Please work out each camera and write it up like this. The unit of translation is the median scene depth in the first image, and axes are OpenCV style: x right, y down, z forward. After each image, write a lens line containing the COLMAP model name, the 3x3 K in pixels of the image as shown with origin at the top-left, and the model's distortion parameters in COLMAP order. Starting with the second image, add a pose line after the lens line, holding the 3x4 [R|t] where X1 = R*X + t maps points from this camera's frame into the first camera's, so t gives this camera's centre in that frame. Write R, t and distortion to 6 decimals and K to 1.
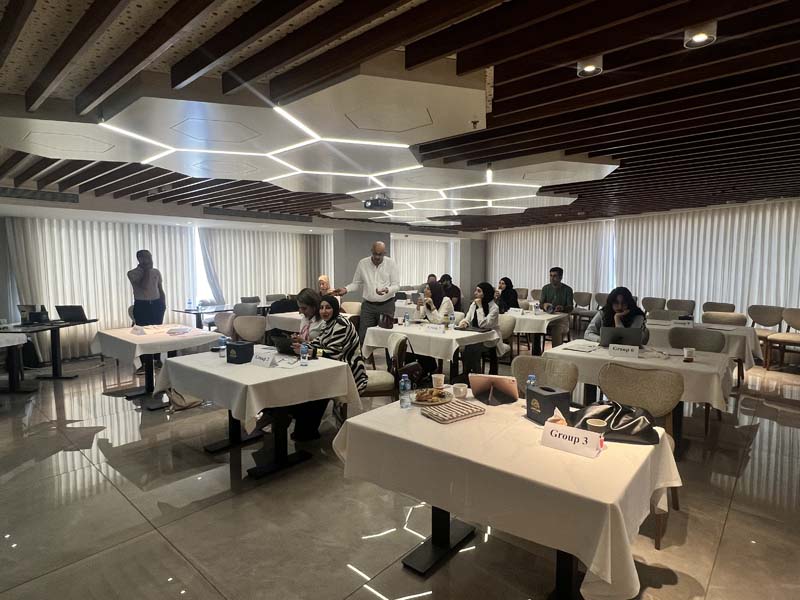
lens RADIAL K [[448.3, 0, 396.8], [0, 448.3, 301.5], [0, 0, 1]] dist [0.002993, -0.003285]
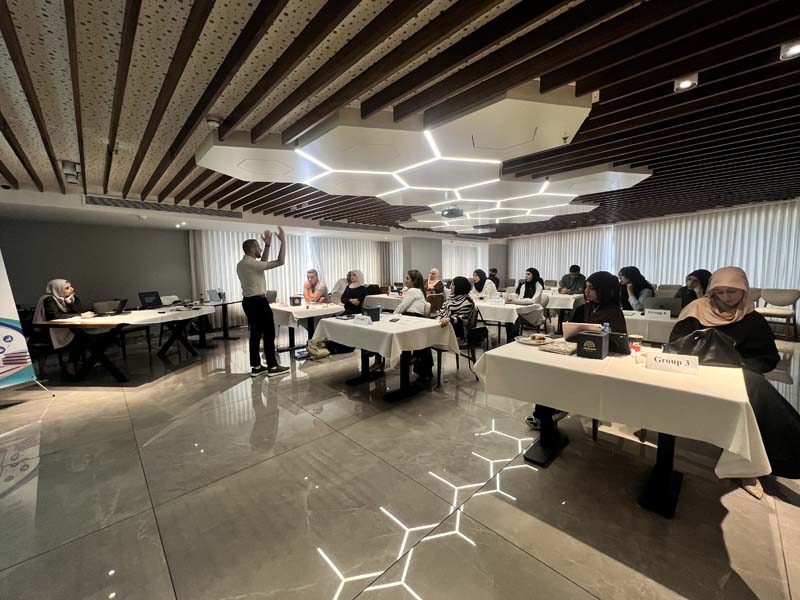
lens RADIAL K [[322.7, 0, 399.6], [0, 322.7, 297.7], [0, 0, 1]] dist [-0.001459, 0.001601]
pose [[0.997011, -0.004194, -0.077152, -0.125440], [0.004735, 0.999966, 0.006823, 0.036213], [0.077120, -0.007168, 0.996996, -0.006744]]
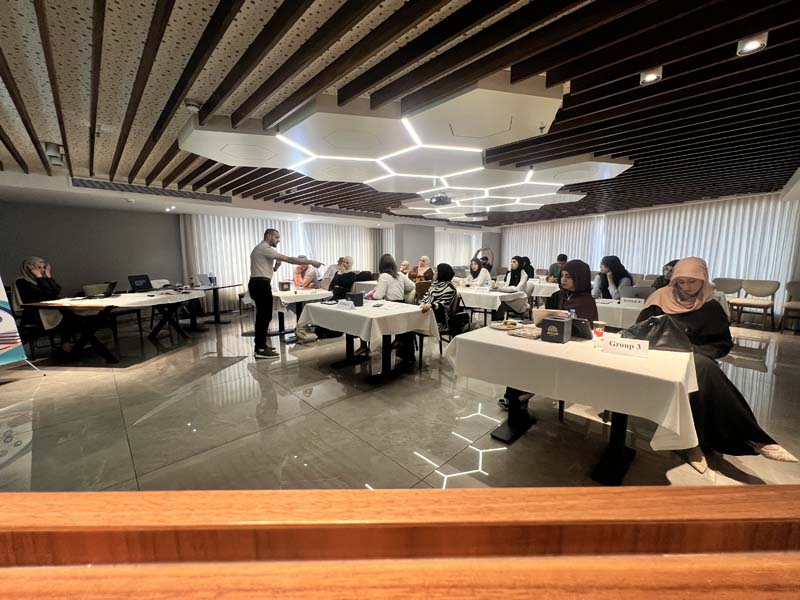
lens RADIAL K [[322.3, 0, 399.6], [0, 322.3, 297.9], [0, 0, 1]] dist [0.001108, 0.000206]
pose [[0.997516, 0.010338, -0.069678, -0.093102], [-0.007073, 0.998872, 0.046948, 0.038740], [0.070085, -0.046338, 0.996464, -0.020558]]
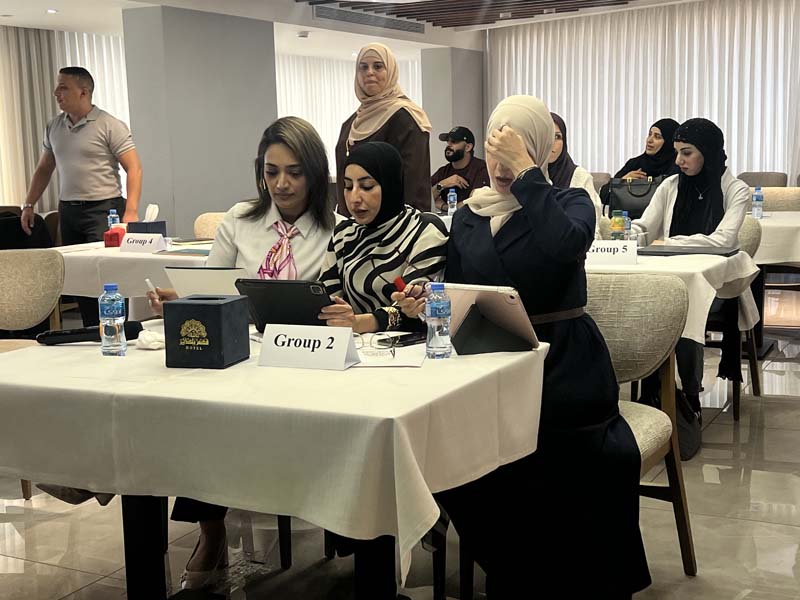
lens RADIAL K [[1128.7, 0, 392.5], [0, 1128.7, 300.5], [0, 0, 1]] dist [0.123504, 0.000000]
pose [[0.971029, -0.060027, 0.231299, -0.268587], [0.047728, 0.997151, 0.058410, 0.036009], [-0.234146, -0.045678, 0.971128, 0.155950]]
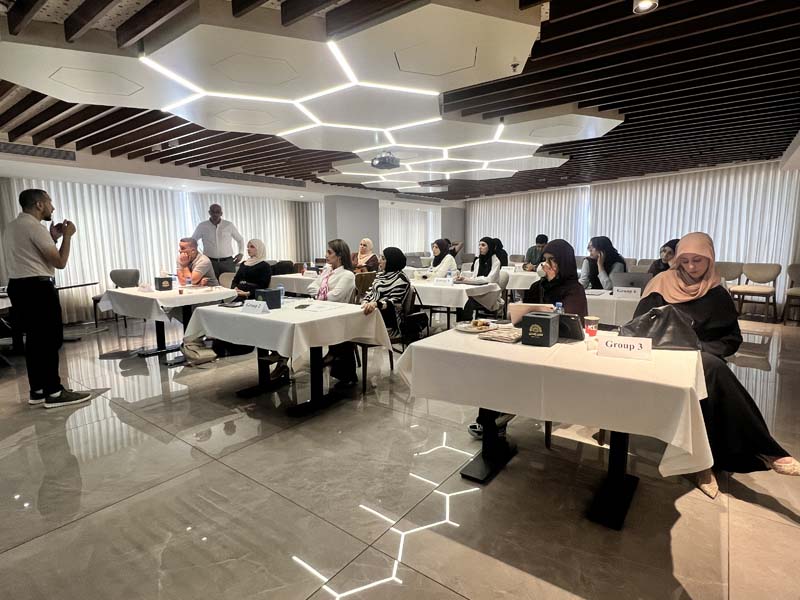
lens RADIAL K [[431.3, 0, 398.2], [0, 431.3, 298.9], [0, 0, 1]] dist [0.004174, -0.002784]
pose [[0.996877, -0.017910, 0.076914, -0.091774], [0.013881, 0.998519, 0.052602, 0.043281], [-0.077742, -0.051370, 0.995649, -0.005096]]
